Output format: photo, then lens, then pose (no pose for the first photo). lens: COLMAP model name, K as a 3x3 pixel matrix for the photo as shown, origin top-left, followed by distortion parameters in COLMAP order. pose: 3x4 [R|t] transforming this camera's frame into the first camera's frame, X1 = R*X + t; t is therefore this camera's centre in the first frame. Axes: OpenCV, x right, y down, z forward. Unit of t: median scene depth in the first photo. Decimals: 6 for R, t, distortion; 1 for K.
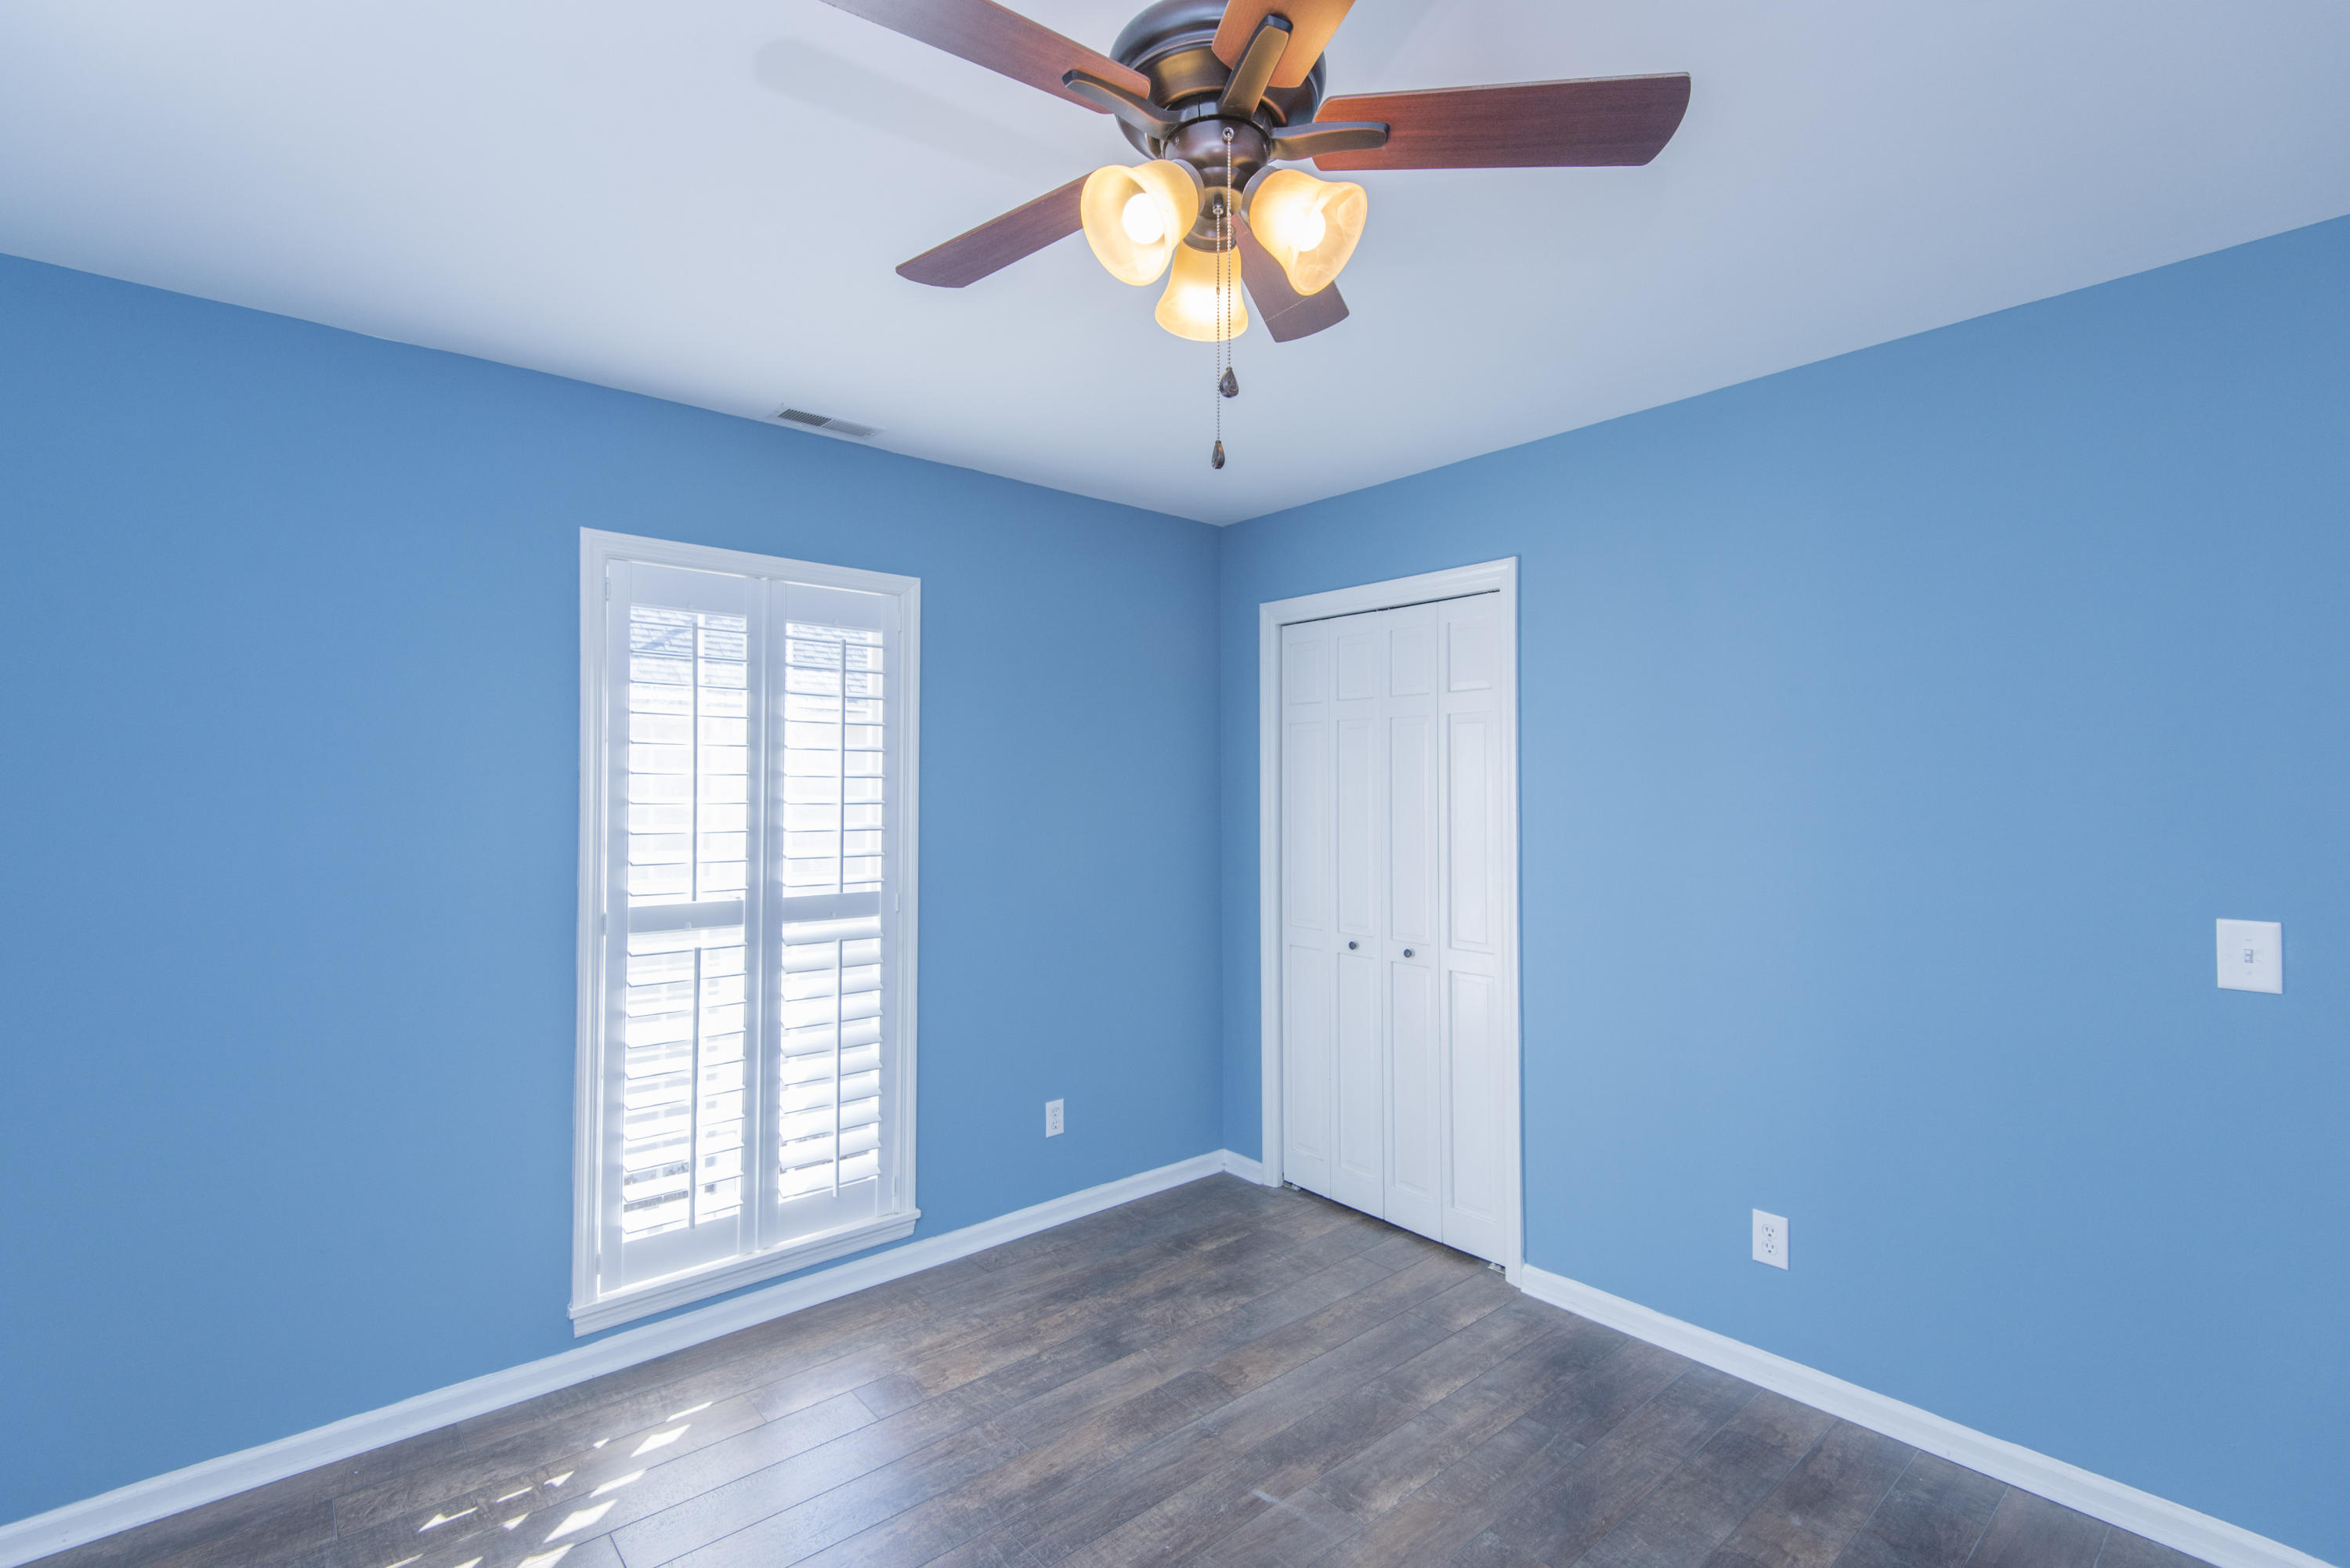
lens RADIAL K [[1059.5, 0, 1174.2], [0, 1059.5, 787.4], [0, 0, 1]] dist [0.028633, -0.015822]
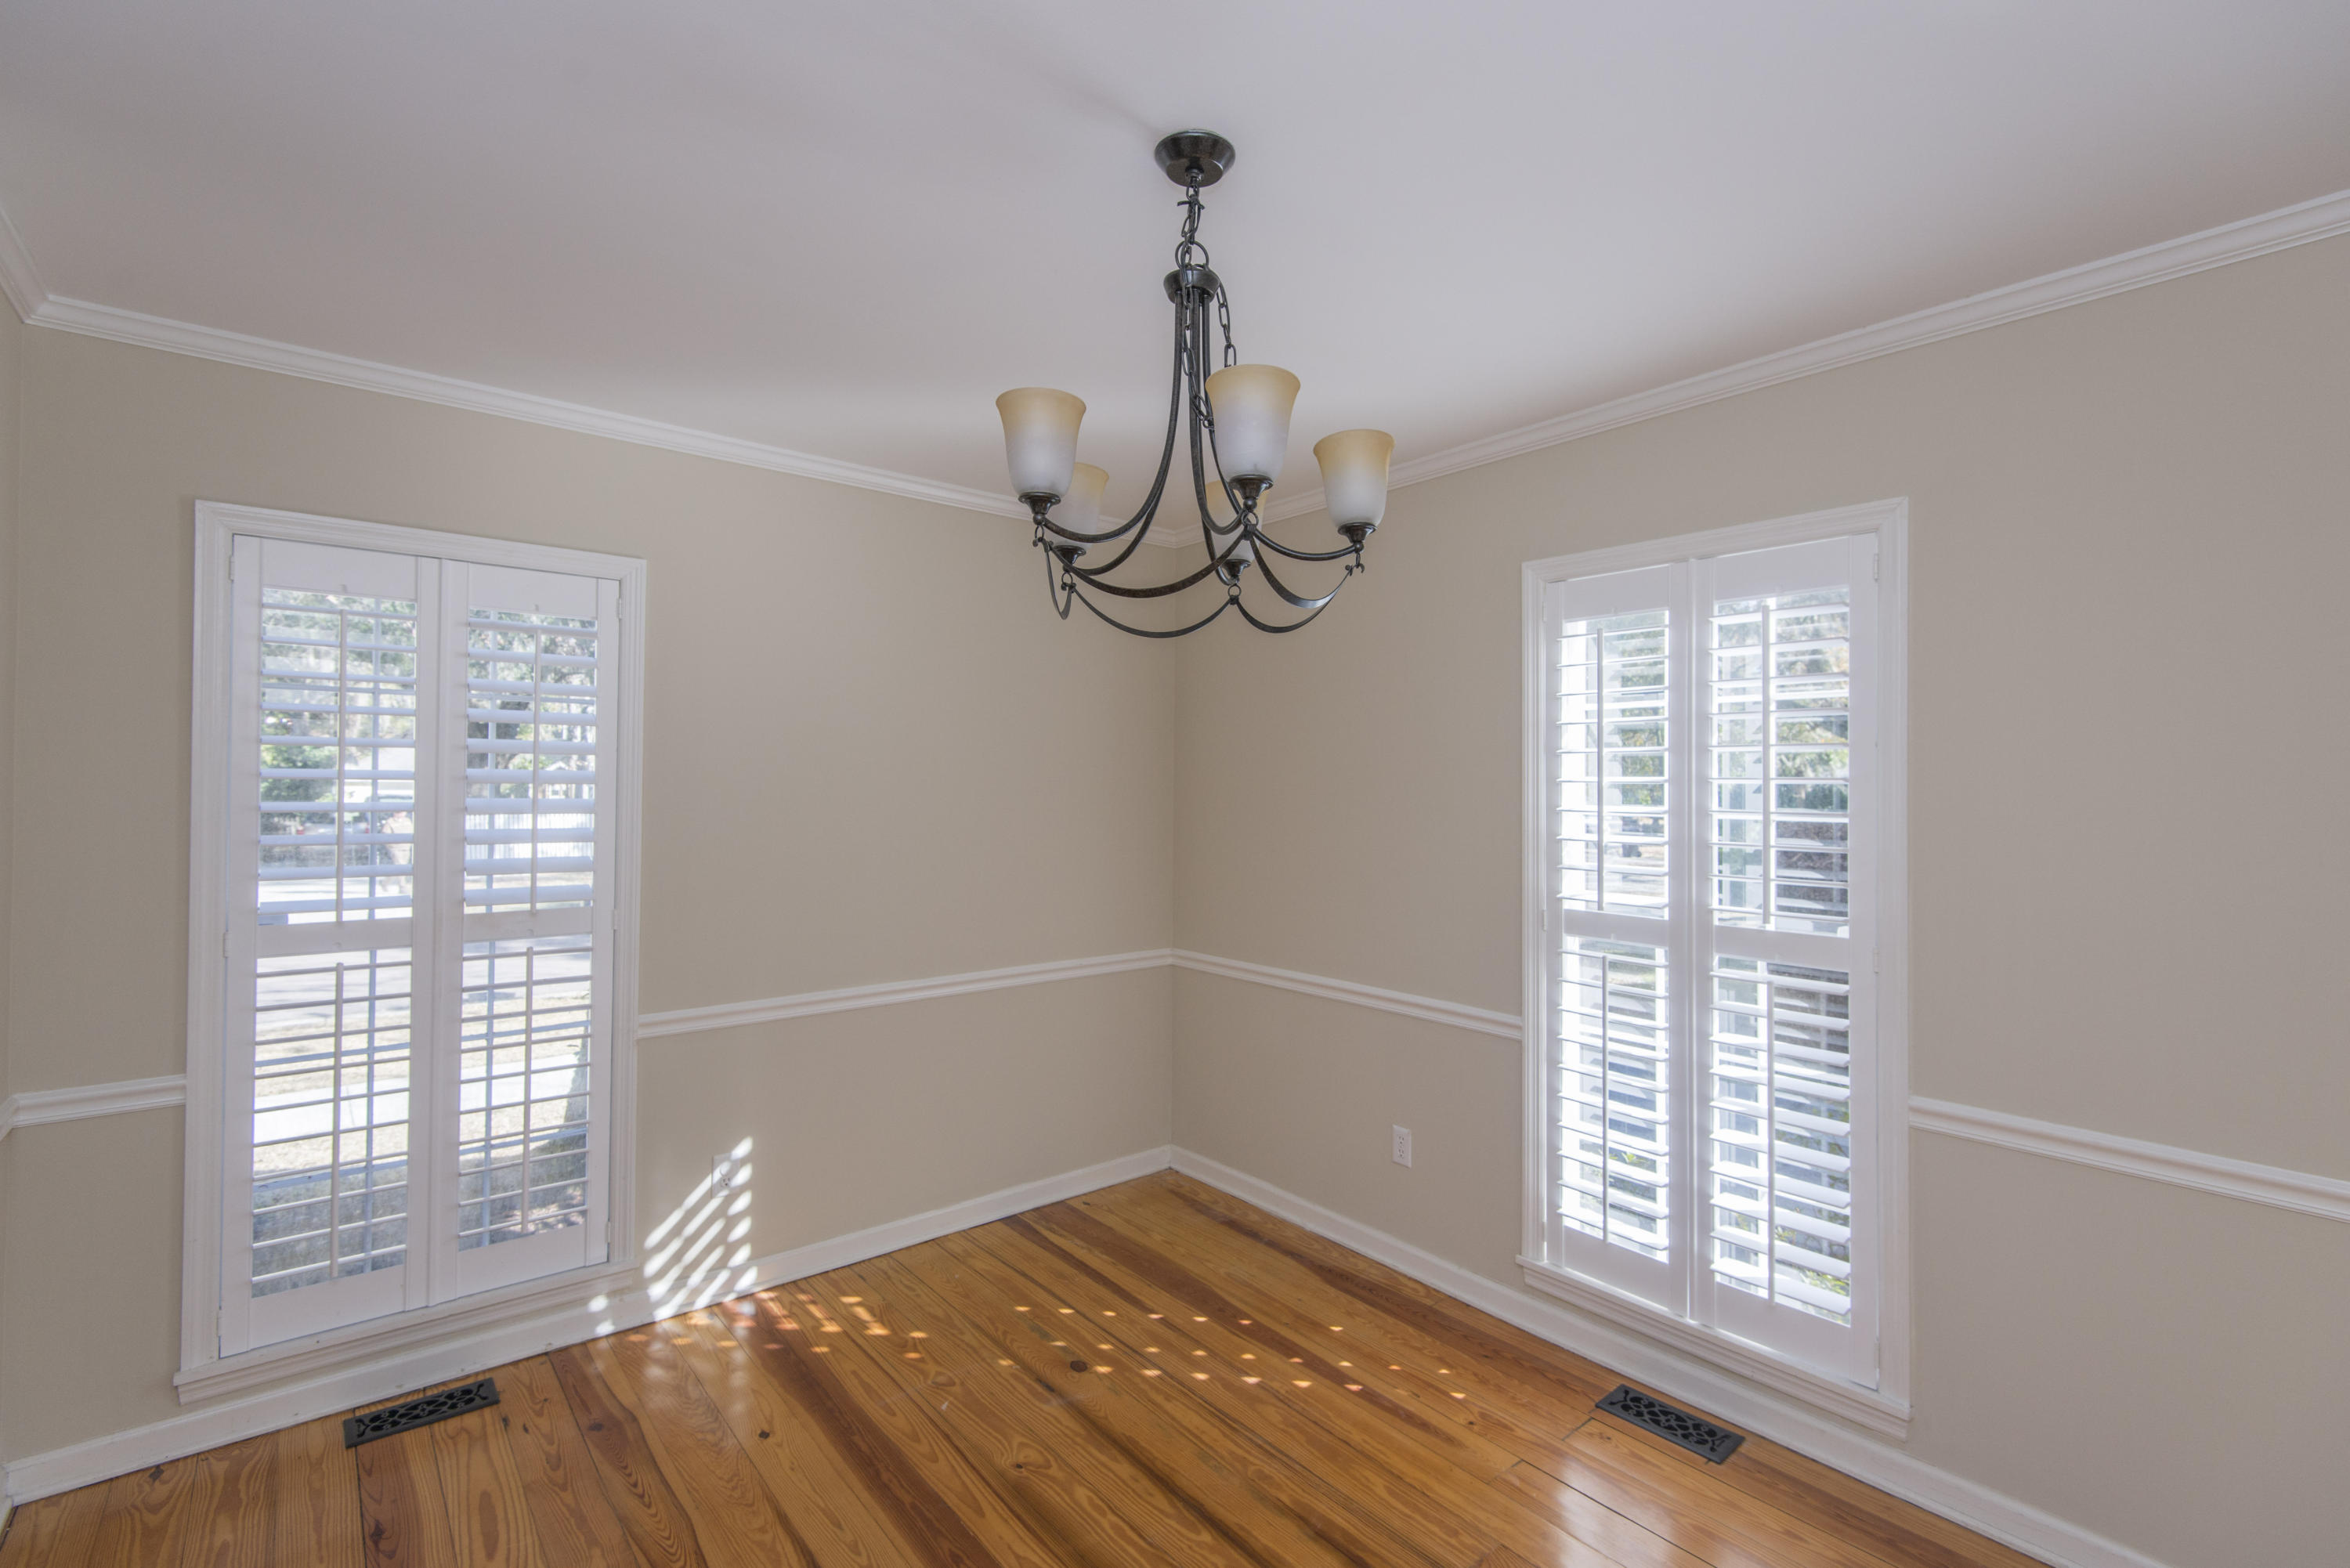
lens RADIAL K [[1059.5, 0, 1166.2], [0, 1059.5, 785.8], [0, 0, 1]] dist [0.028633, -0.015822]
pose [[-0.032710, 0.007221, -0.999439, 0.513542], [0.000008, 0.999974, 0.007225, -0.016003], [0.999465, 0.000229, -0.032709, 0.590923]]
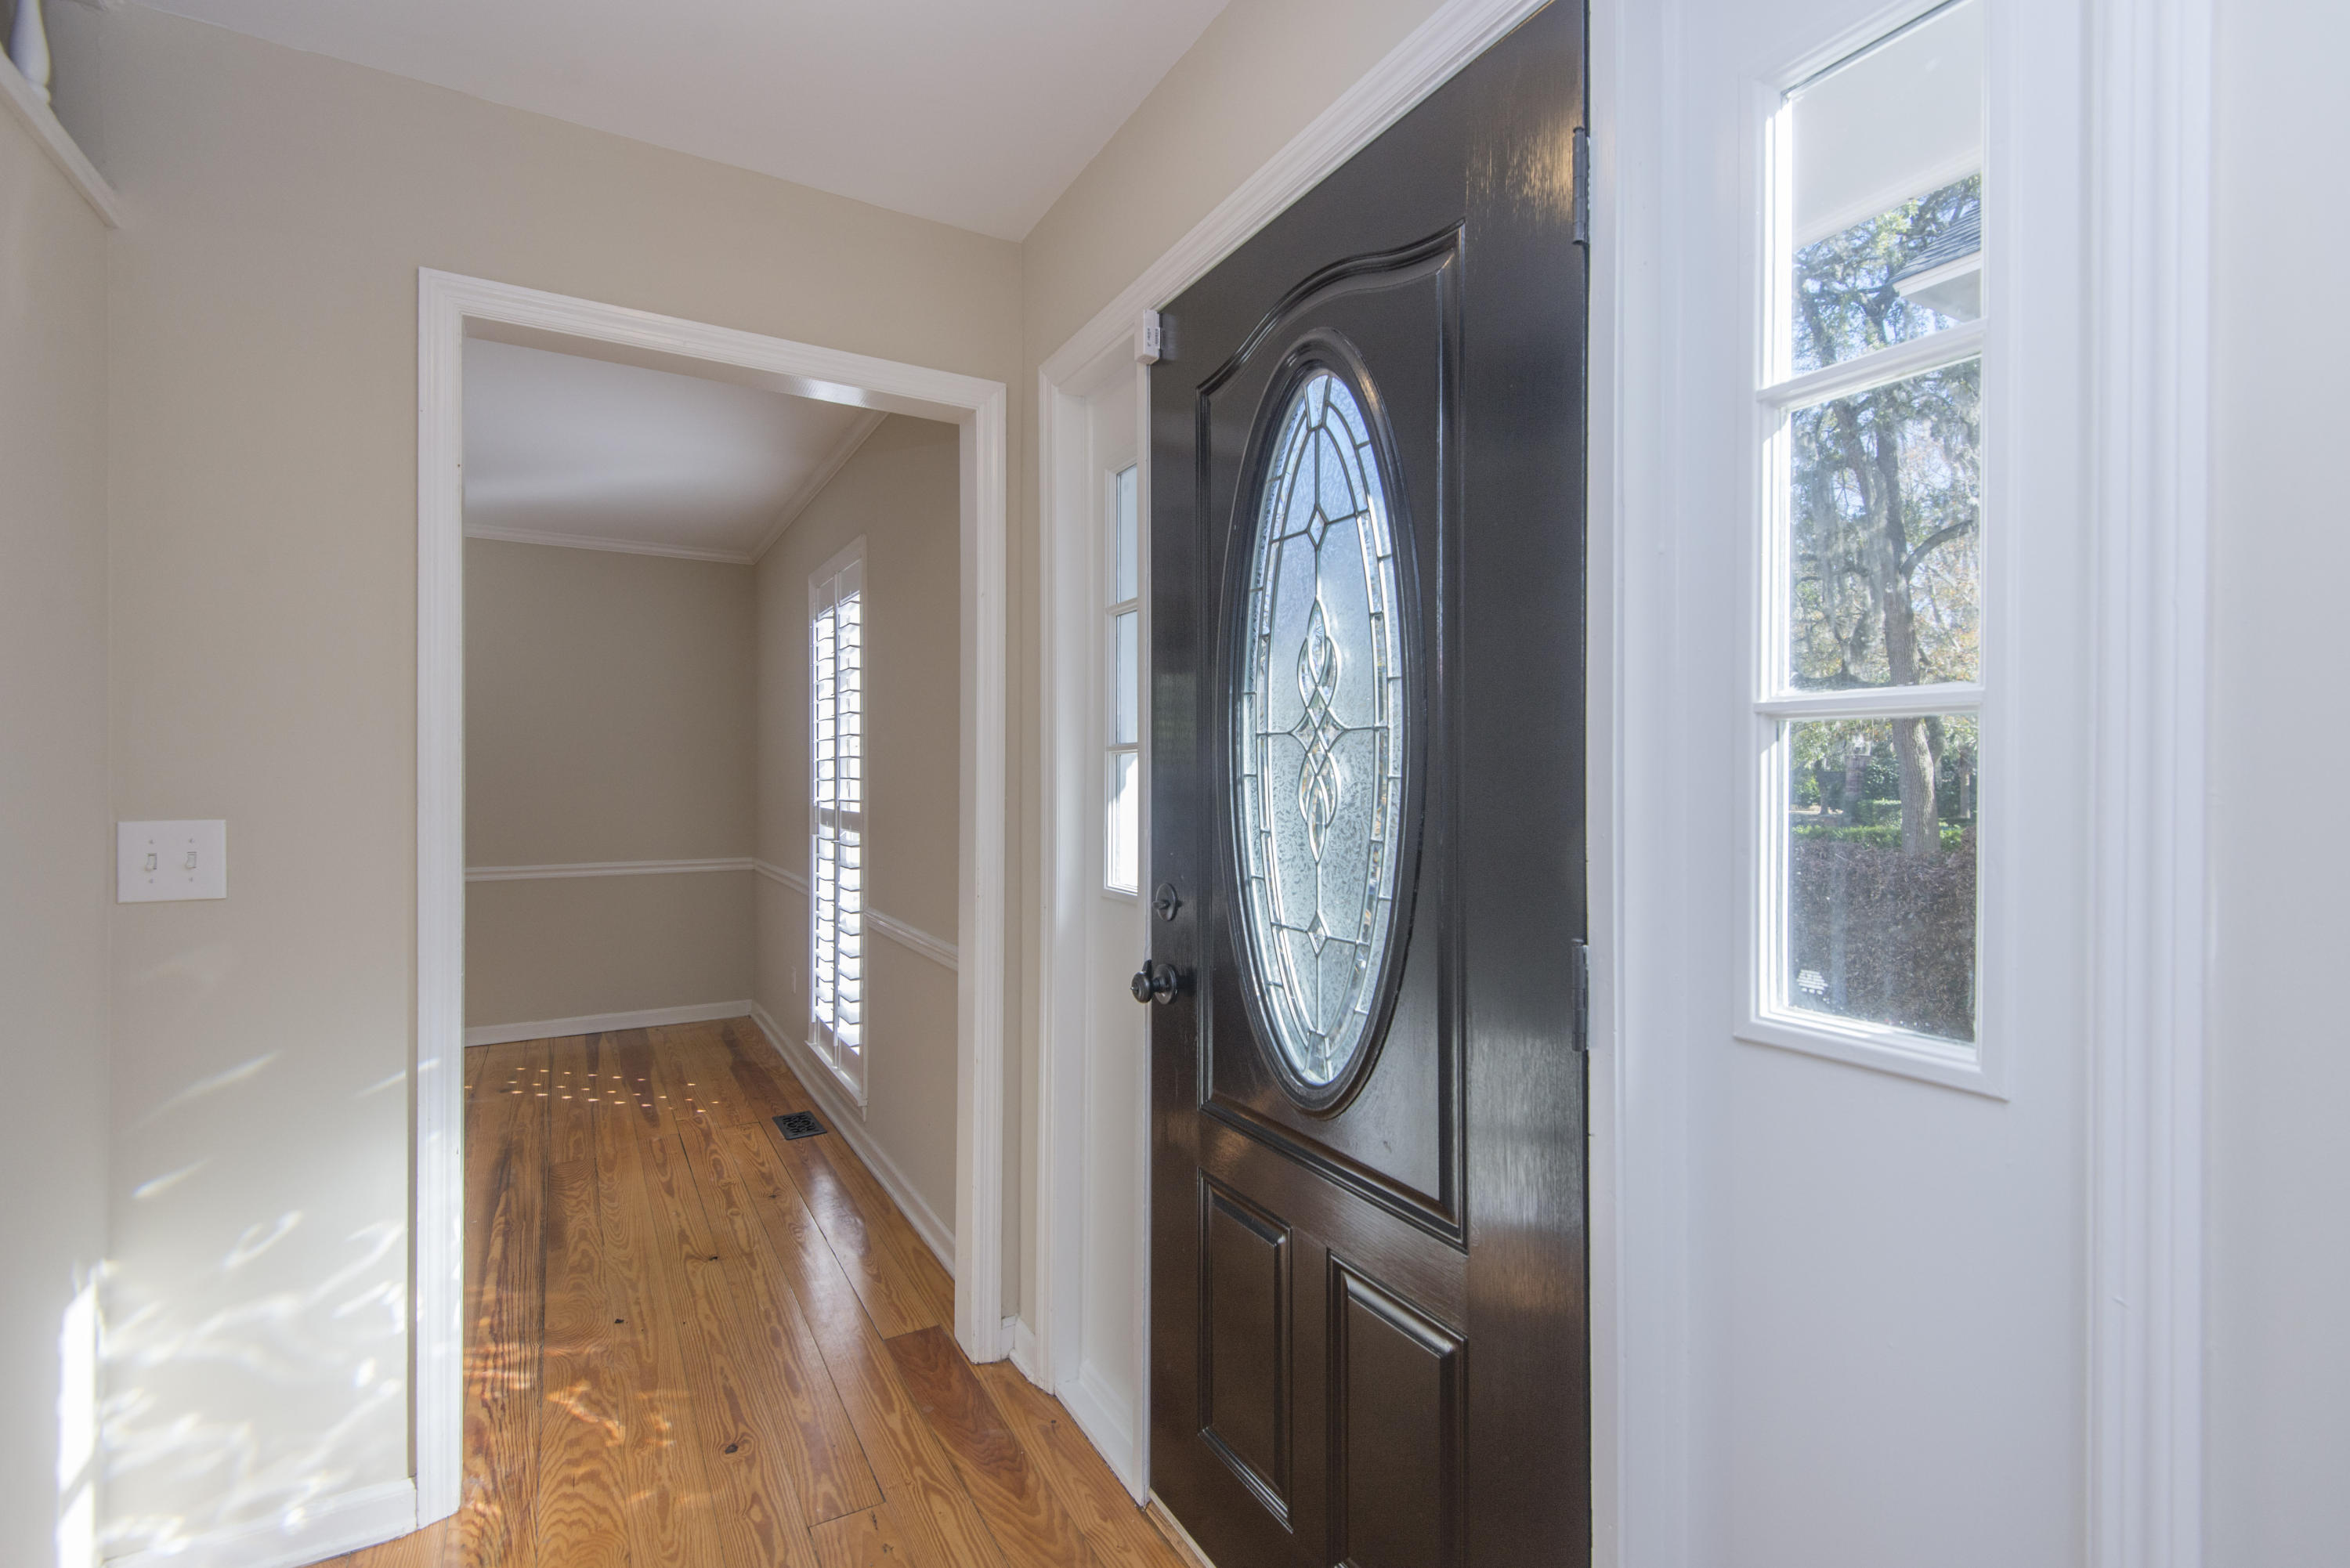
lens RADIAL K [[1059.5, 0, 1187.7], [0, 1059.5, 770.2], [0, 0, 1]] dist [0.028633, -0.015822]
pose [[-0.181442, -0.000751, -0.983401, 0.890605], [-0.000415, 1.000000, -0.000688, 0.052289], [0.983402, 0.000284, -0.181442, 1.712271]]
